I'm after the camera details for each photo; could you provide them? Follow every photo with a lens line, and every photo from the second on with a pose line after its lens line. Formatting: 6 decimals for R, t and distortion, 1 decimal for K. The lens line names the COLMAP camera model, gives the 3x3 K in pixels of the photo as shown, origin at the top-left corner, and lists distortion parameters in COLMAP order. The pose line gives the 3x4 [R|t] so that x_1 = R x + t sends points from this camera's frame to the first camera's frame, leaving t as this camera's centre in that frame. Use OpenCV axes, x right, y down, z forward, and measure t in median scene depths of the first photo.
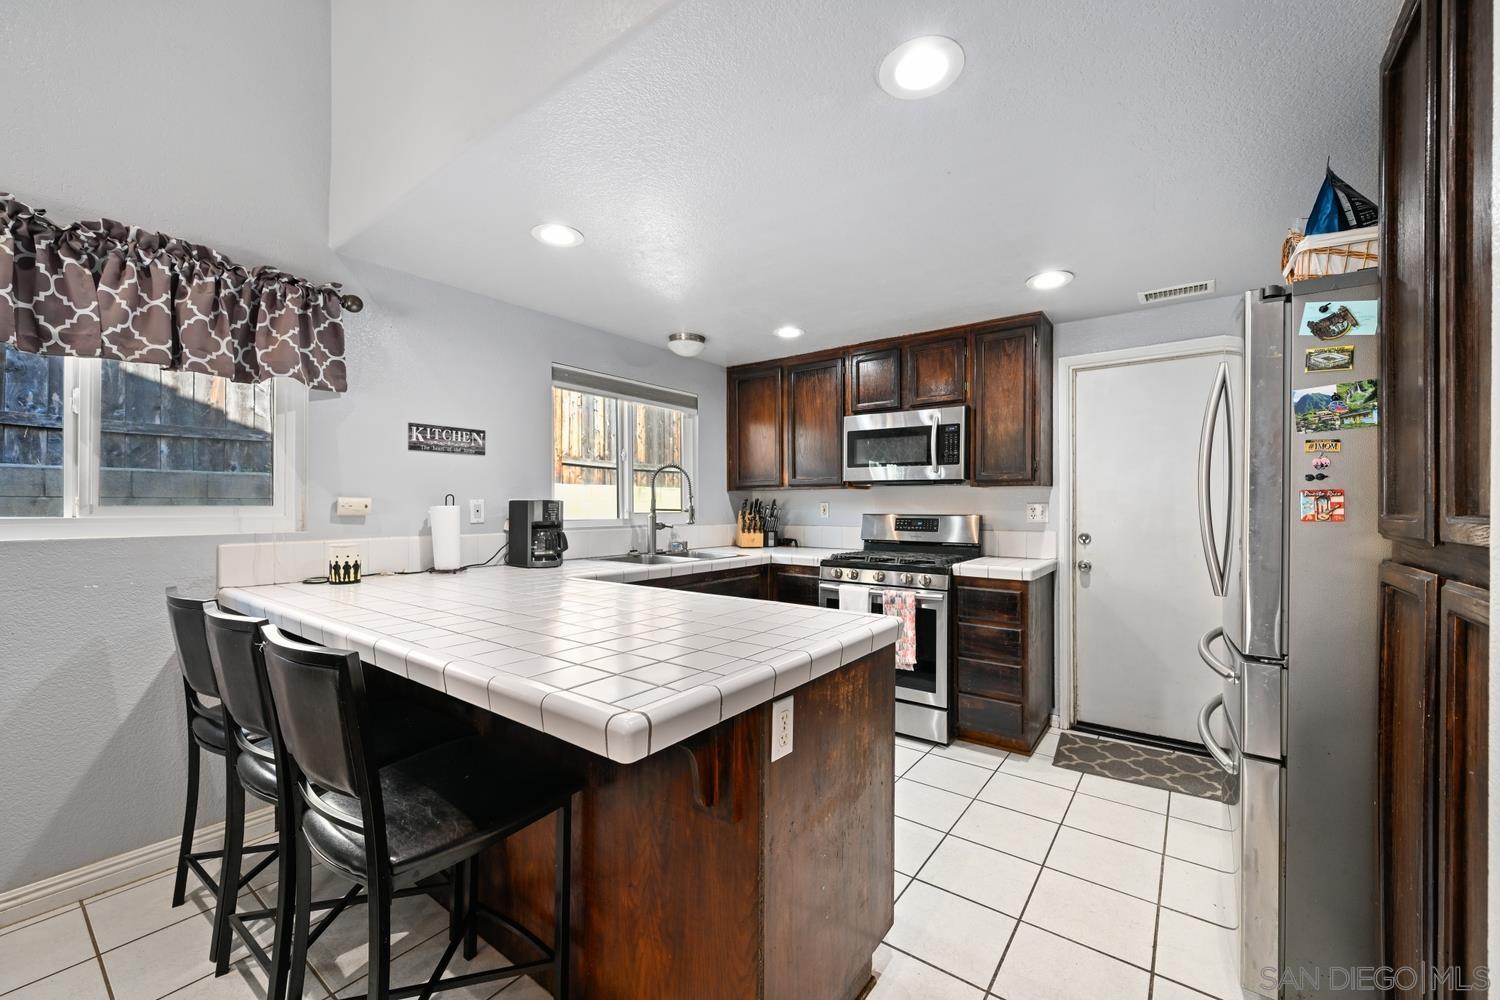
lens RADIAL K [[587.6, 0, 755.7], [0, 587.6, 503.0], [0, 0, 1]] dist [-0.003483, 0.000960]
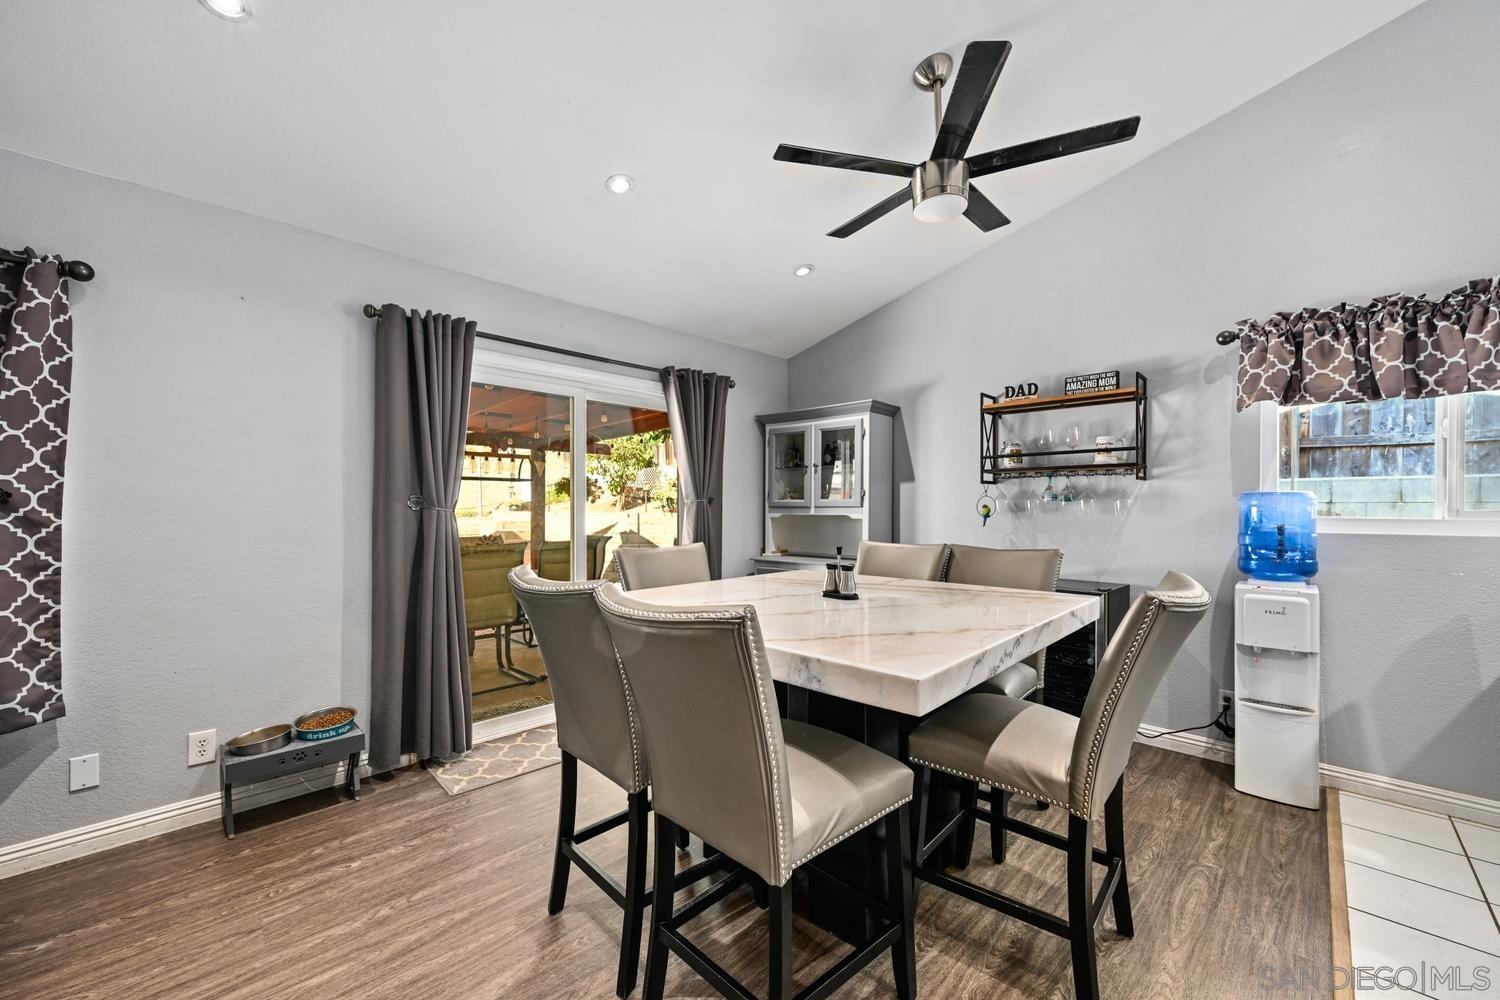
lens RADIAL K [[587.6, 0, 758.7], [0, 587.6, 509.8], [0, 0, 1]] dist [-0.003483, 0.000960]
pose [[-0.124817, 0.002594, -0.992176, 0.303126], [0.002150, 0.999995, 0.002344, -0.001508], [0.992177, -0.001841, -0.124822, -0.333467]]
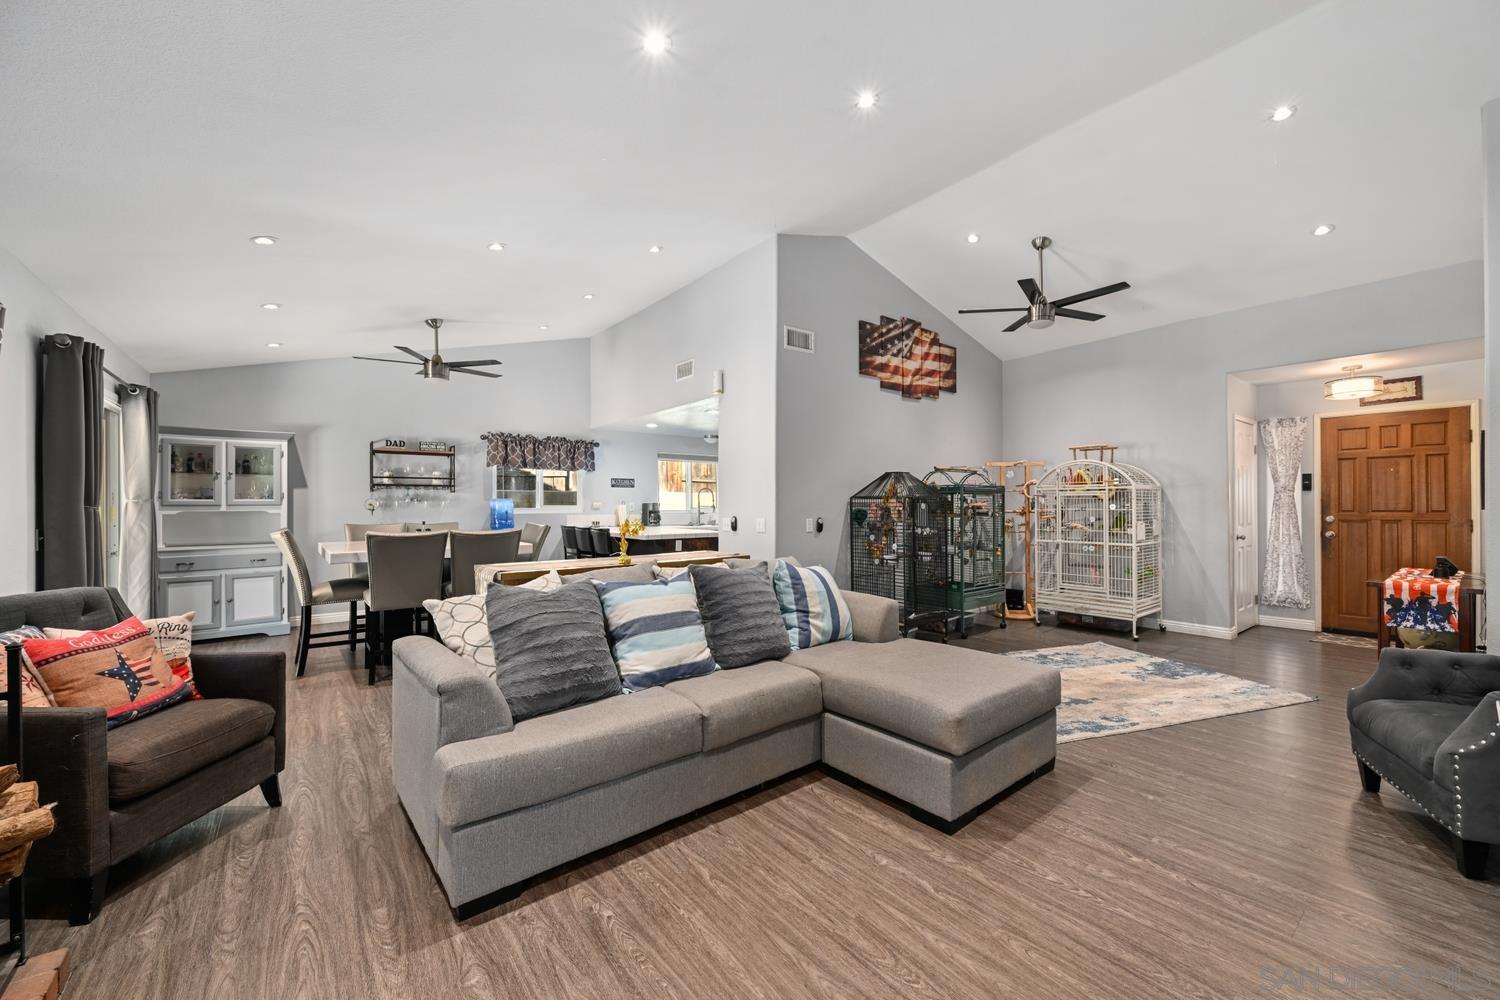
lens RADIAL K [[587.6, 0, 752.7], [0, 587.6, 499.5], [0, 0, 1]] dist [-0.003483, 0.000960]
pose [[0.964399, -0.006537, -0.264372, 1.316099], [0.005419, 0.999973, -0.004957, -0.005896], [0.264397, 0.003348, 0.964408, -2.487948]]
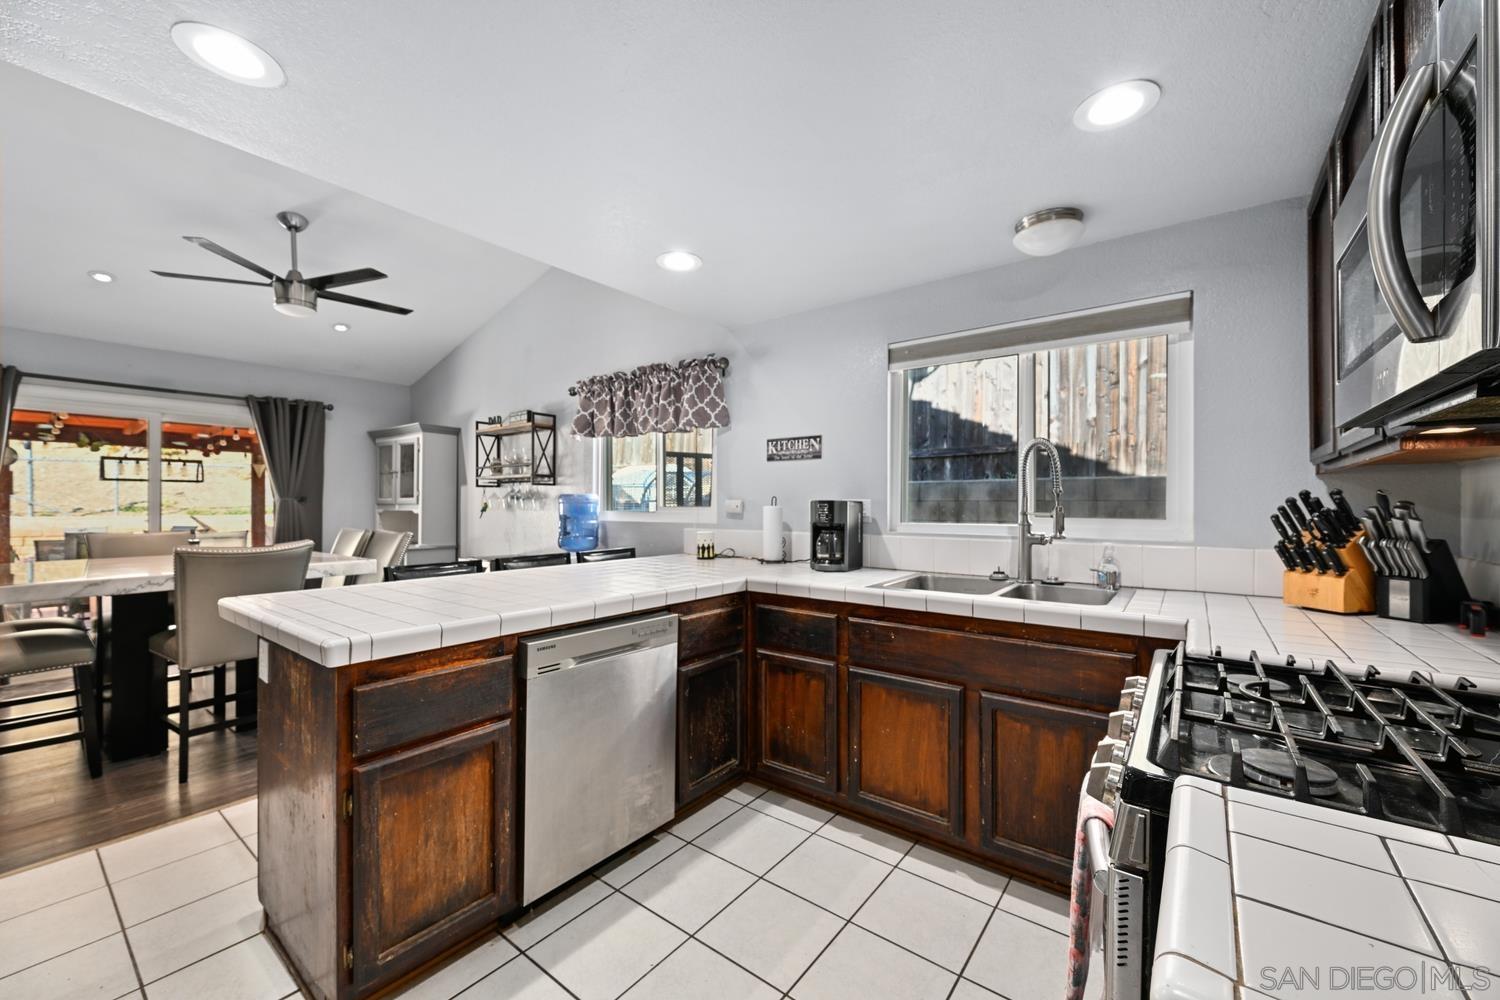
lens RADIAL K [[587.6, 0, 759.4], [0, 587.6, 505.5], [0, 0, 1]] dist [-0.003483, 0.000960]
pose [[-0.006462, -0.001975, -0.999977, 0.910424], [0.001192, 0.999997, -0.001982, 0.008180], [0.999978, -0.001205, -0.006460, 1.374248]]
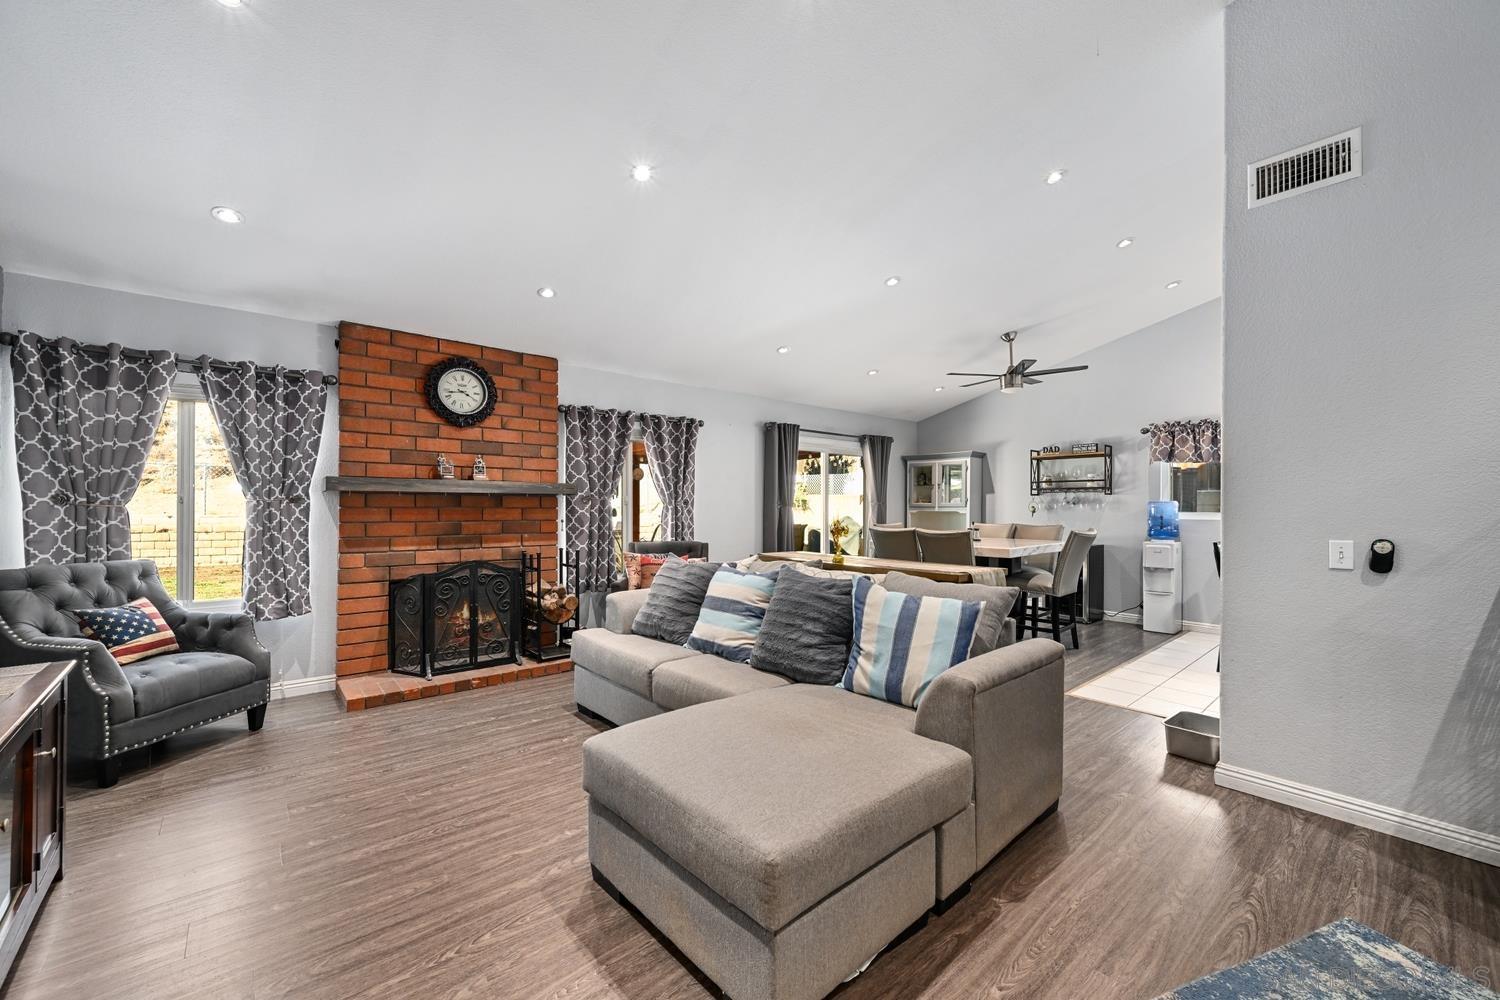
lens RADIAL K [[587.6, 0, 757.3], [0, 587.6, 504.5], [0, 0, 1]] dist [-0.003483, 0.000960]
pose [[-0.213114, -0.006443, -0.977006, 2.334260], [-0.001922, 0.999979, -0.006175, 0.004511], [0.977026, 0.000562, -0.213122, -0.758426]]
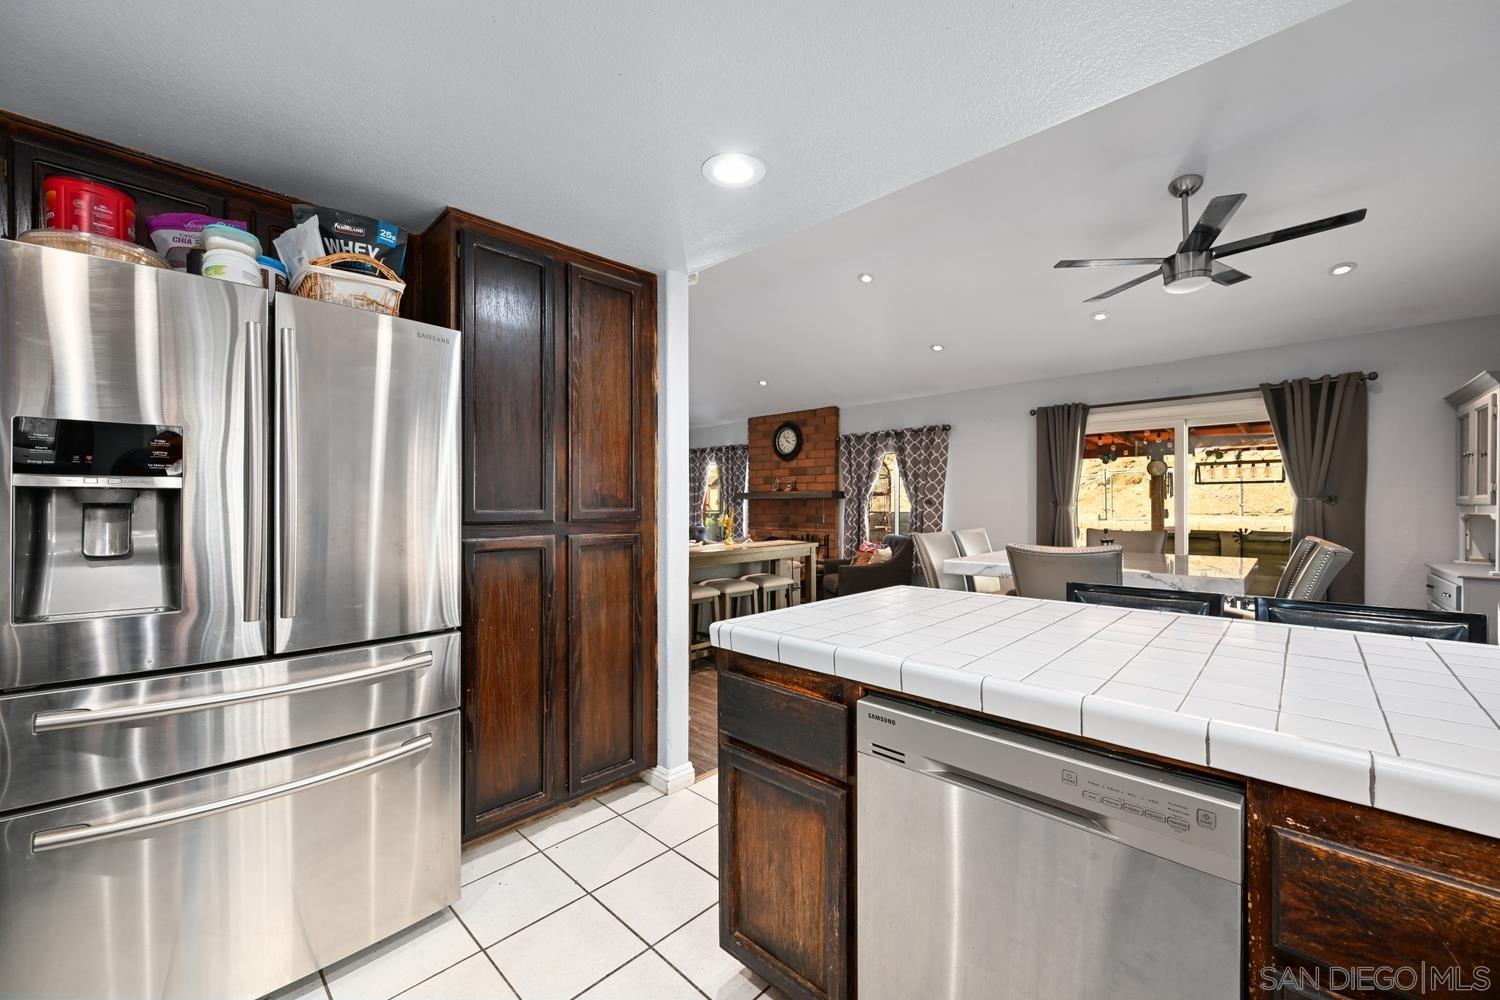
lens RADIAL K [[587.6, 0, 758.6], [0, 587.6, 504.4], [0, 0, 1]] dist [-0.003483, 0.000960]
pose [[-0.992544, -0.001247, 0.121877, 0.047198], [-0.001783, 0.999989, -0.004288, 0.005970], [-0.121871, -0.004474, -0.992536, 1.664721]]
